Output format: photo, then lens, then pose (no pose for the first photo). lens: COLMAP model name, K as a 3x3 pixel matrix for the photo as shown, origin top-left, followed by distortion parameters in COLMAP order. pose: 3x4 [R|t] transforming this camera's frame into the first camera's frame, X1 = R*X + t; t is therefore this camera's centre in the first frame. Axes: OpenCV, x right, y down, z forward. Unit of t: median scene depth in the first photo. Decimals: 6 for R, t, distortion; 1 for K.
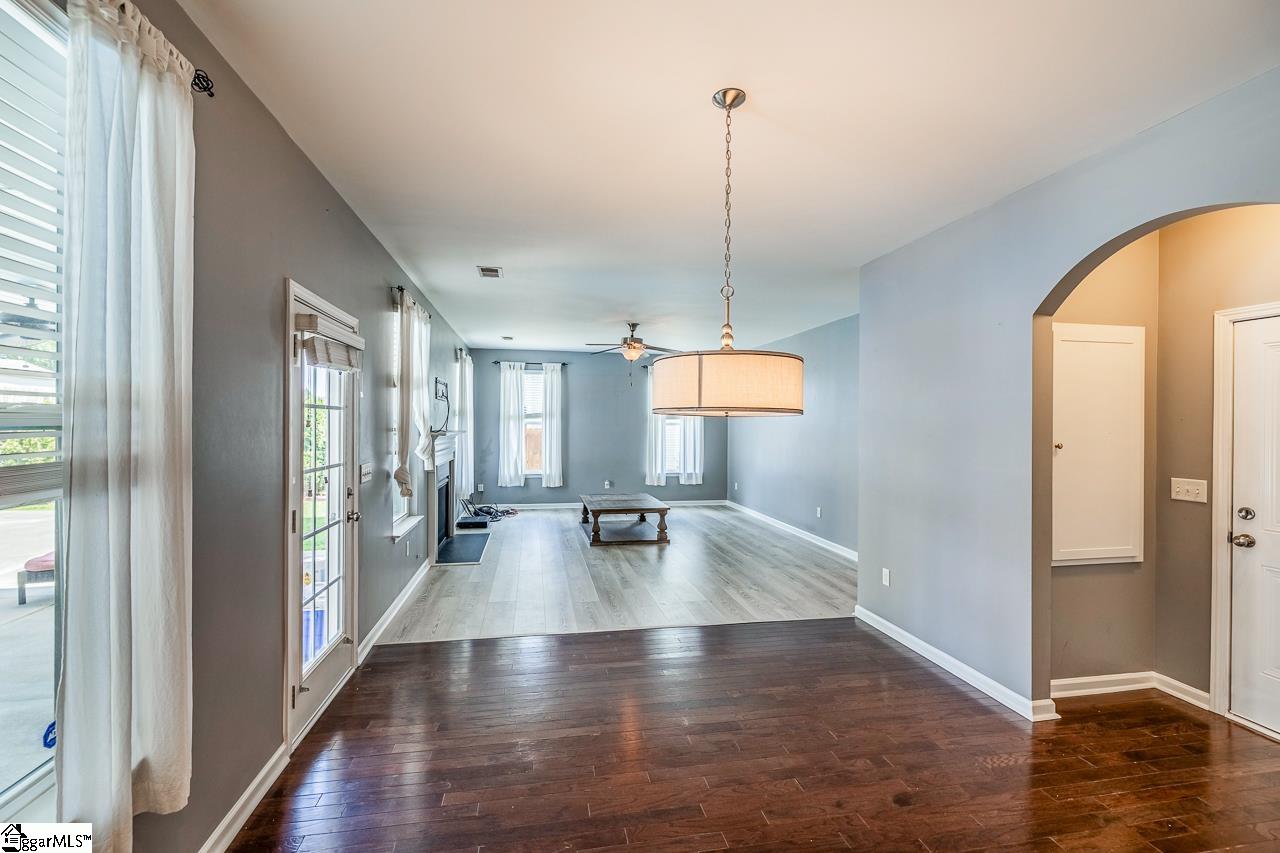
lens RADIAL K [[543.3, 0, 629.9], [0, 543.3, 422.3], [0, 0, 1]] dist [0.001493, -0.001741]
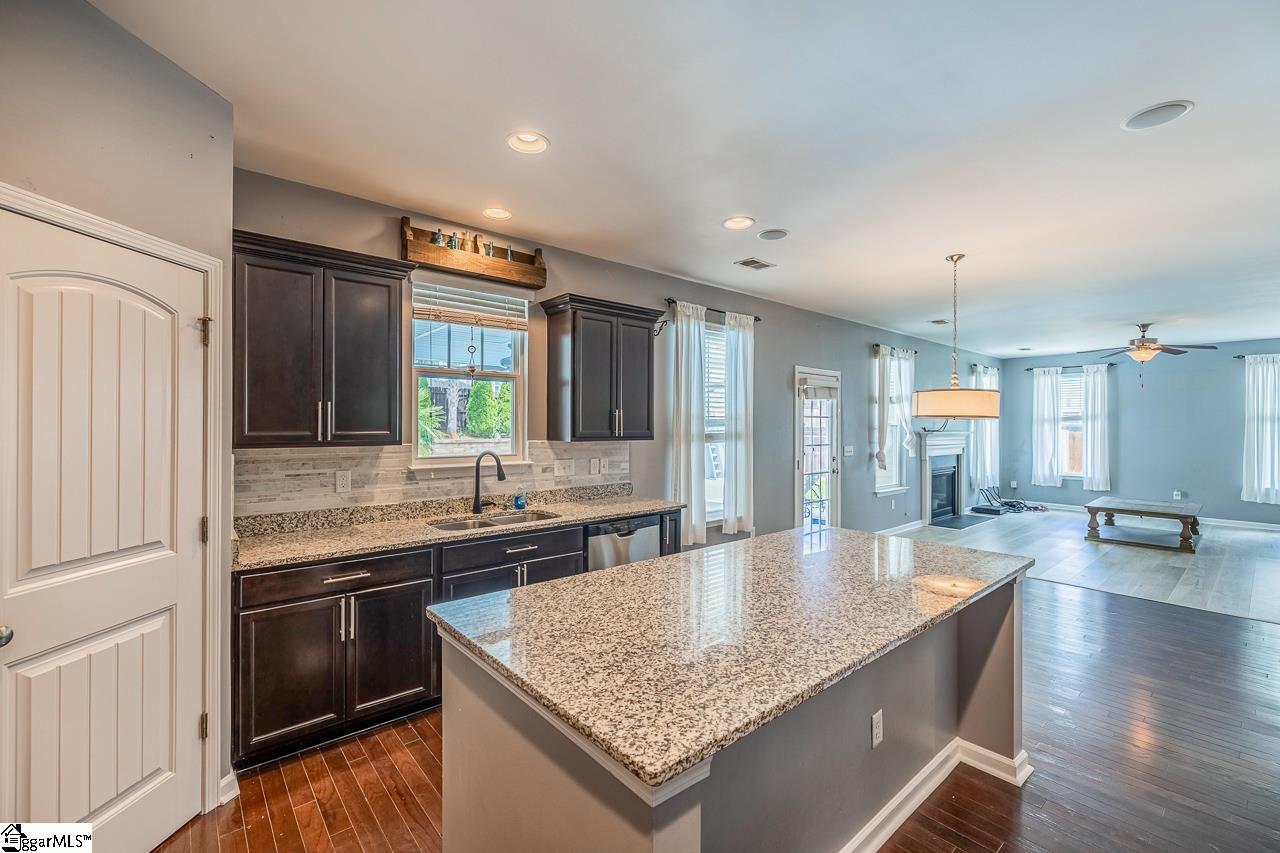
lens RADIAL K [[543.3, 0, 643.5], [0, 543.3, 424.5], [0, 0, 1]] dist [0.001493, -0.001741]
pose [[0.518186, -0.003677, -0.855260, 0.379819], [0.000262, 0.999991, -0.004141, 0.004352], [0.855268, 0.001922, 0.518182, -0.291891]]
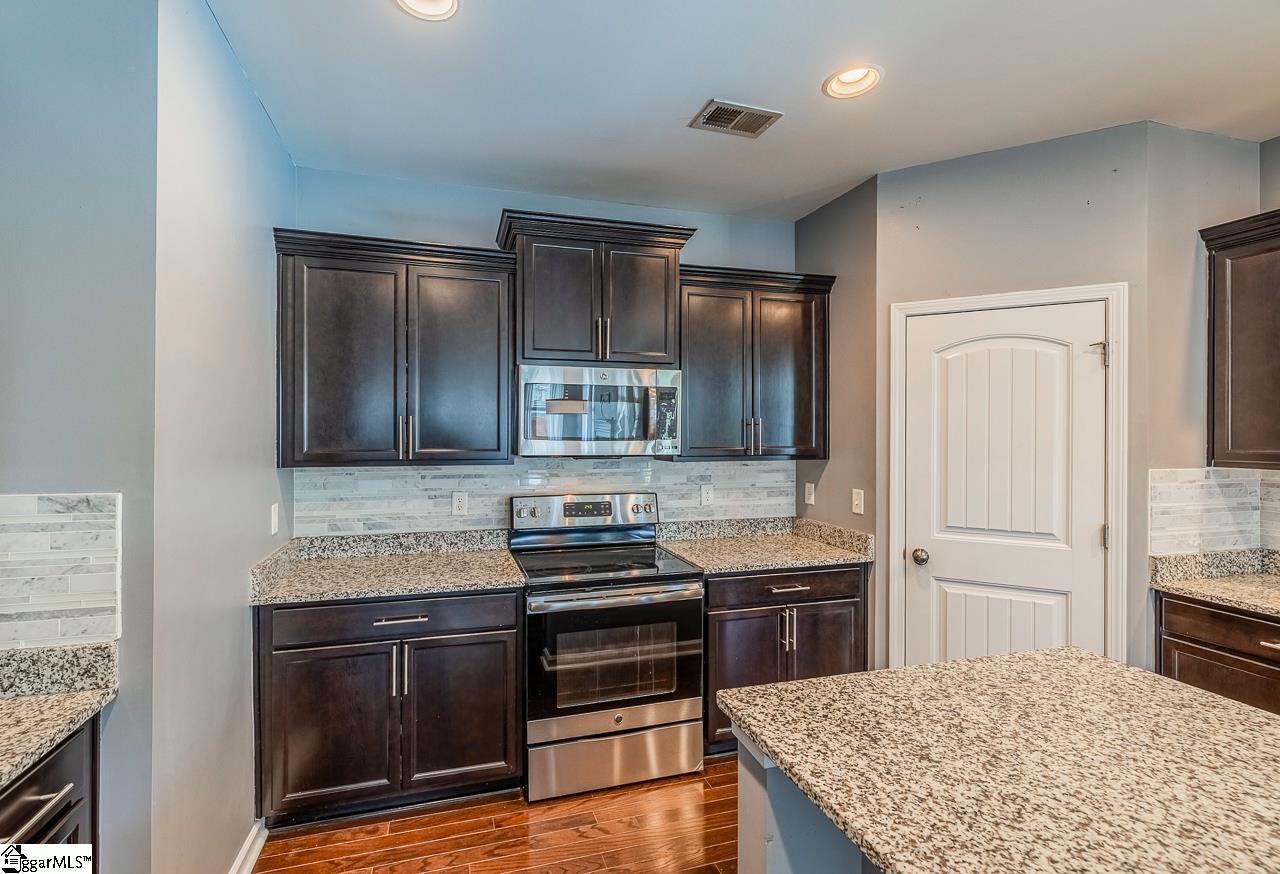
lens RADIAL K [[569.0, 0, 642.8], [0, 569.0, 439.9], [0, 0, 1]] dist [-0.002388, -0.000162]
pose [[-0.987313, -0.006106, -0.158669, 0.327009], [-0.007520, 0.999937, 0.008312, 0.002601], [0.158608, 0.009400, -0.987297, -0.055160]]
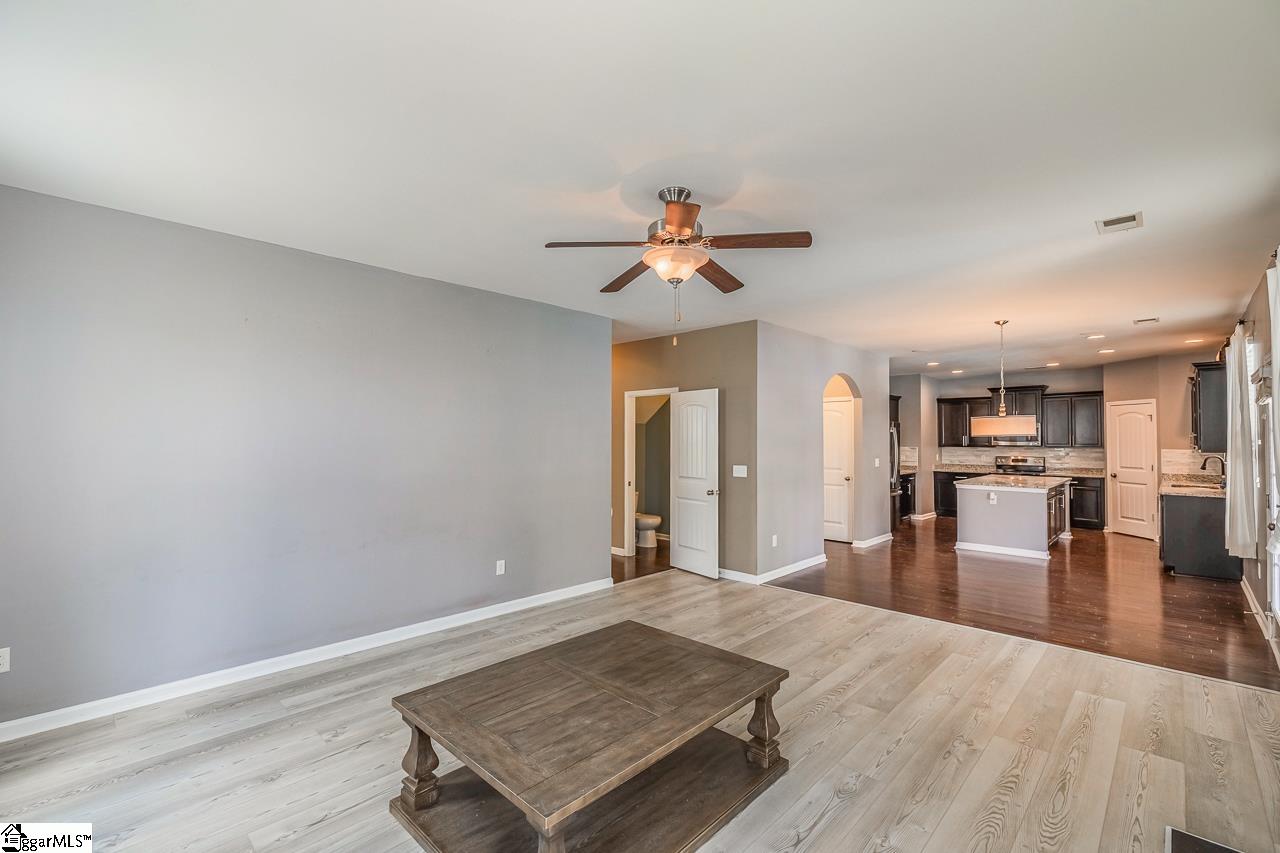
lens RADIAL K [[543.3, 0, 621.0], [0, 543.3, 421.0], [0, 0, 1]] dist [0.001493, -0.001741]
pose [[-0.562596, 0.021826, 0.826444, -0.308019], [-0.004087, 0.999566, -0.029179, -0.002622], [-0.826722, -0.019794, -0.562262, 1.242701]]
